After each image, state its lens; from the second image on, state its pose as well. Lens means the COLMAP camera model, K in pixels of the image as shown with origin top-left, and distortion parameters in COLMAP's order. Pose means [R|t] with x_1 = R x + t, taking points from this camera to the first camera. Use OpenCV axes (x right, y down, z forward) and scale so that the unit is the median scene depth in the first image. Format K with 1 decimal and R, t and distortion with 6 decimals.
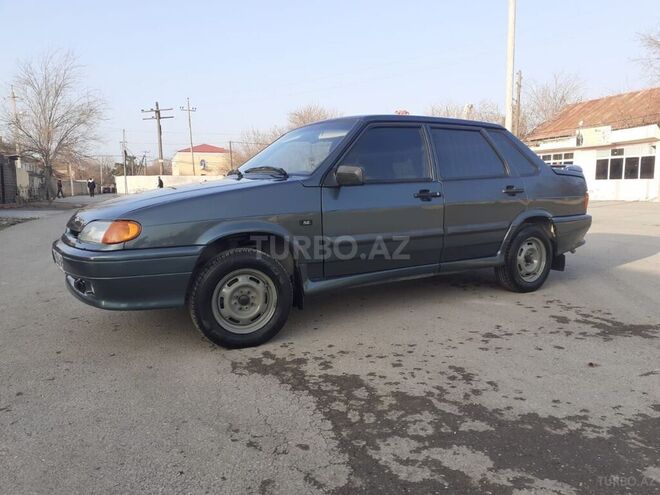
lens RADIAL K [[524.2, 0, 330.0], [0, 524.2, 247.5], [0, 0, 1]] dist [0.045398, -0.063320]
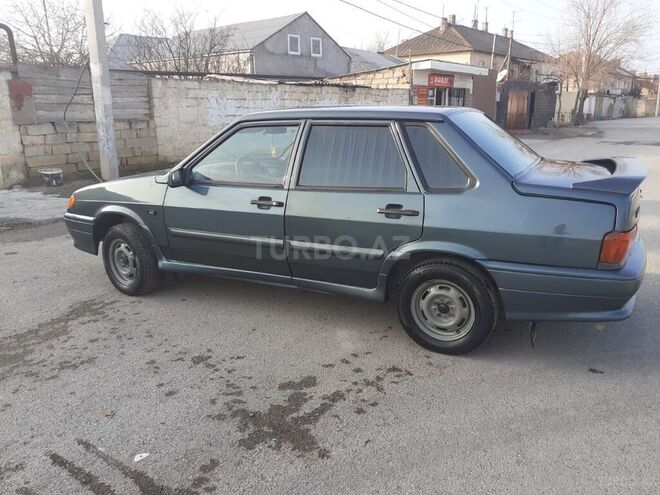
lens RADIAL K [[518.7, 0, 328.0], [0, 518.7, 248.0], [0, 0, 1]] dist [0.084533, -0.132227]
pose [[0.502950, 0.224669, -0.834605, 1.084663], [-0.093381, 0.974098, 0.205947, -0.233545], [0.859257, -0.025645, 0.510902, 0.651038]]
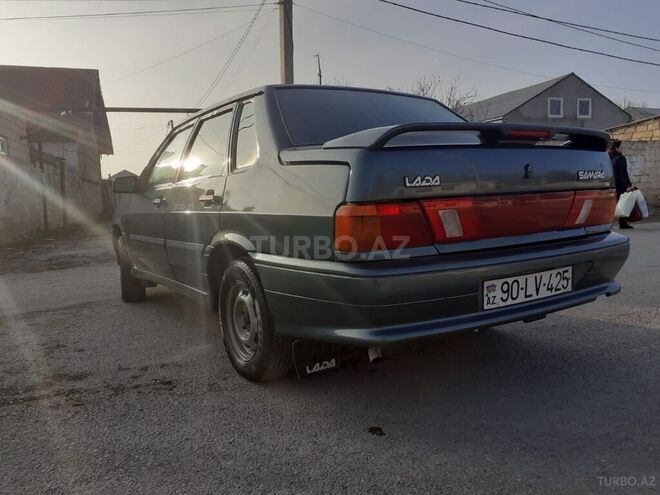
lens RADIAL K [[527.5, 0, 327.0], [0, 527.5, 238.8], [0, 0, 1]] dist [0.041016, -0.062507]
pose [[-0.007095, 0.093828, -0.995563, 1.161144], [-0.081414, 0.992229, 0.094094, -0.152759], [0.996655, 0.081720, 0.000599, 1.359583]]
